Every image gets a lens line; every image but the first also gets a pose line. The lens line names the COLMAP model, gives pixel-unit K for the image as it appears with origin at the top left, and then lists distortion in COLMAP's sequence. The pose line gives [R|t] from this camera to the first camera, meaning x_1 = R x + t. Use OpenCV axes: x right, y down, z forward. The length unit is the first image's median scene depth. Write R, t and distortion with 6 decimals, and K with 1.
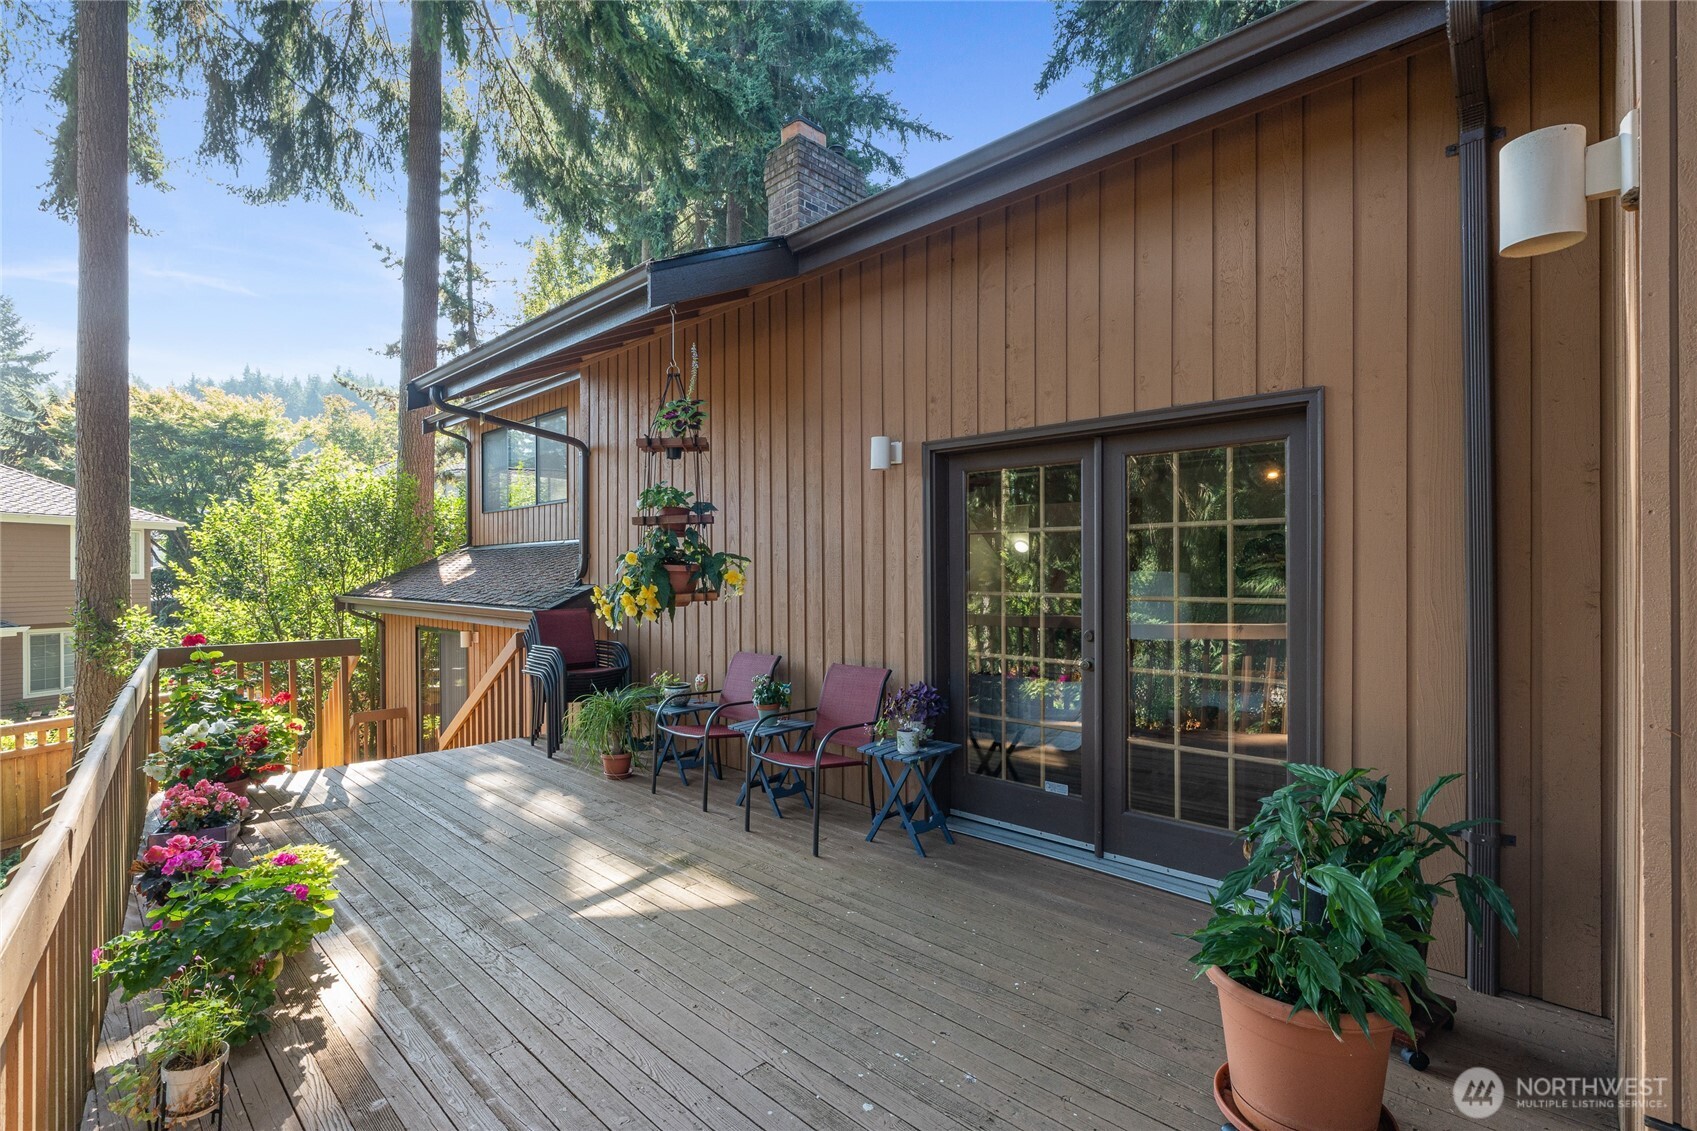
lens RADIAL K [[773.9, 0, 848.5], [0, 773.9, 565.5], [0, 0, 1]] dist [-0.000766, -0.000320]
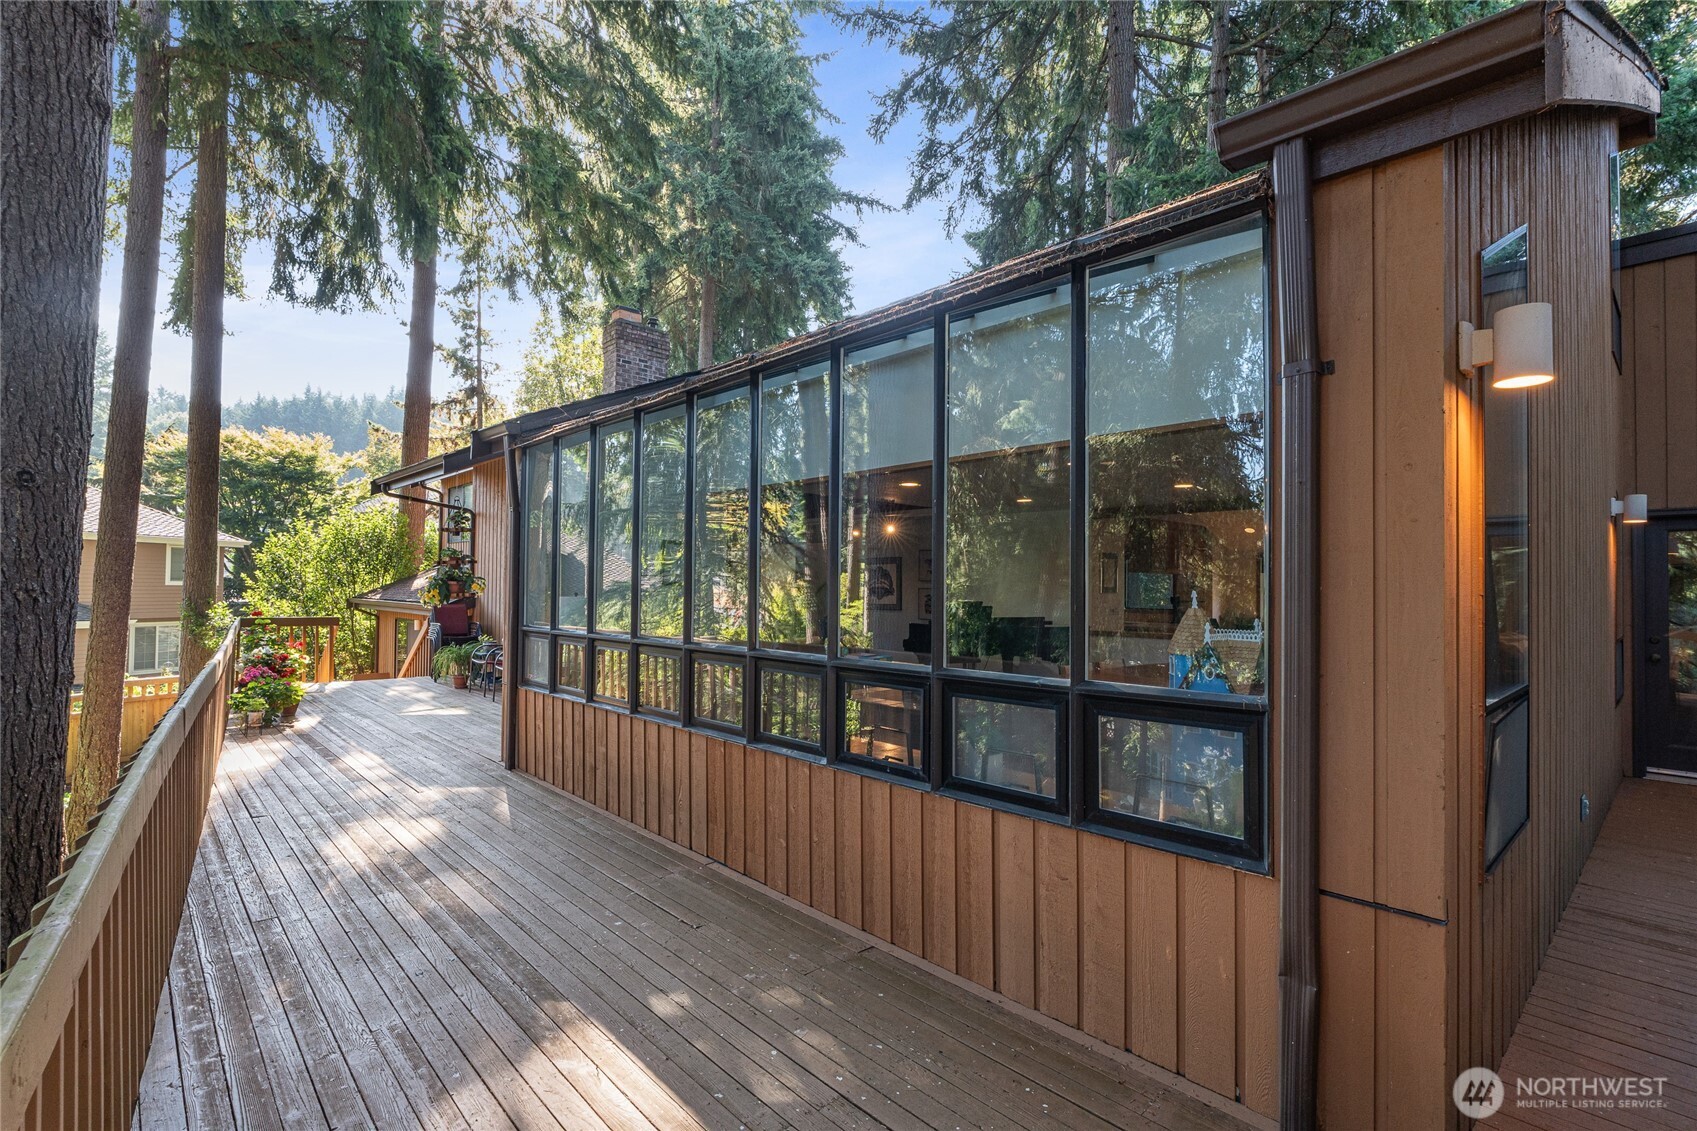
lens RADIAL K [[786.3, 0, 848.5], [0, 786.3, 565.5], [0, 0, 1]] dist [-0.000877, 0.000180]
pose [[0.998374, 0.012905, -0.055527, 0.221190], [-0.014117, 0.999670, -0.021484, -0.002548], [0.055231, 0.022233, 0.998226, -0.264836]]
